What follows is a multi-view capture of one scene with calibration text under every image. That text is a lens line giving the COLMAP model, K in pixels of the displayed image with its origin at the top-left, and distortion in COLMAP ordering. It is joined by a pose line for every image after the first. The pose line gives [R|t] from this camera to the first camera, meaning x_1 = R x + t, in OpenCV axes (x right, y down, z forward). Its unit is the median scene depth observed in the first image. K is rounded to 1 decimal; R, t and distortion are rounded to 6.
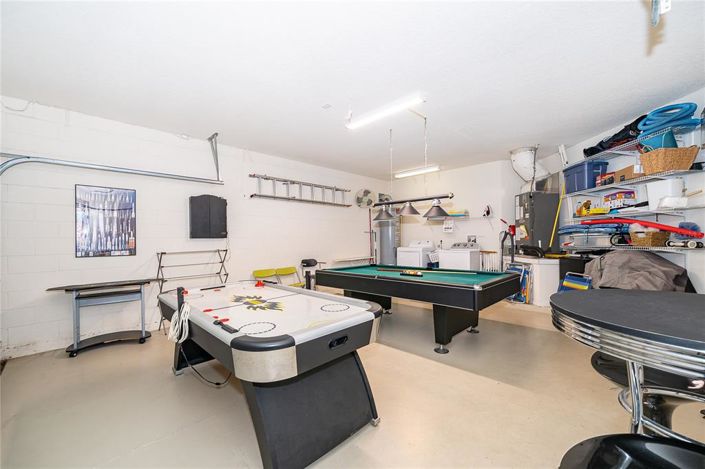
lens RADIAL K [[287.1, 0, 352.5], [0, 287.1, 234.5], [0, 0, 1]] dist [-0.000688, -0.000019]
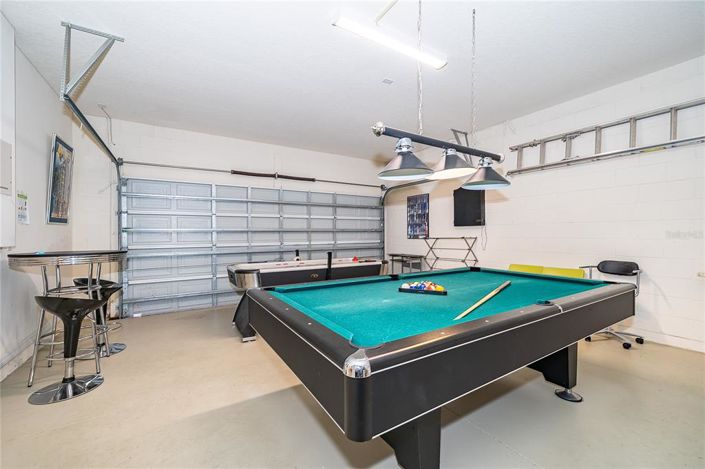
lens RADIAL K [[287.1, 0, 352.5], [0, 287.1, 234.5], [0, 0, 1]] dist [-0.000688, -0.000019]
pose [[-0.219392, 0.016527, -0.975497, 0.652403], [0.027530, 0.999563, 0.010743, 0.022074], [0.975248, -0.024499, -0.219751, 0.843550]]
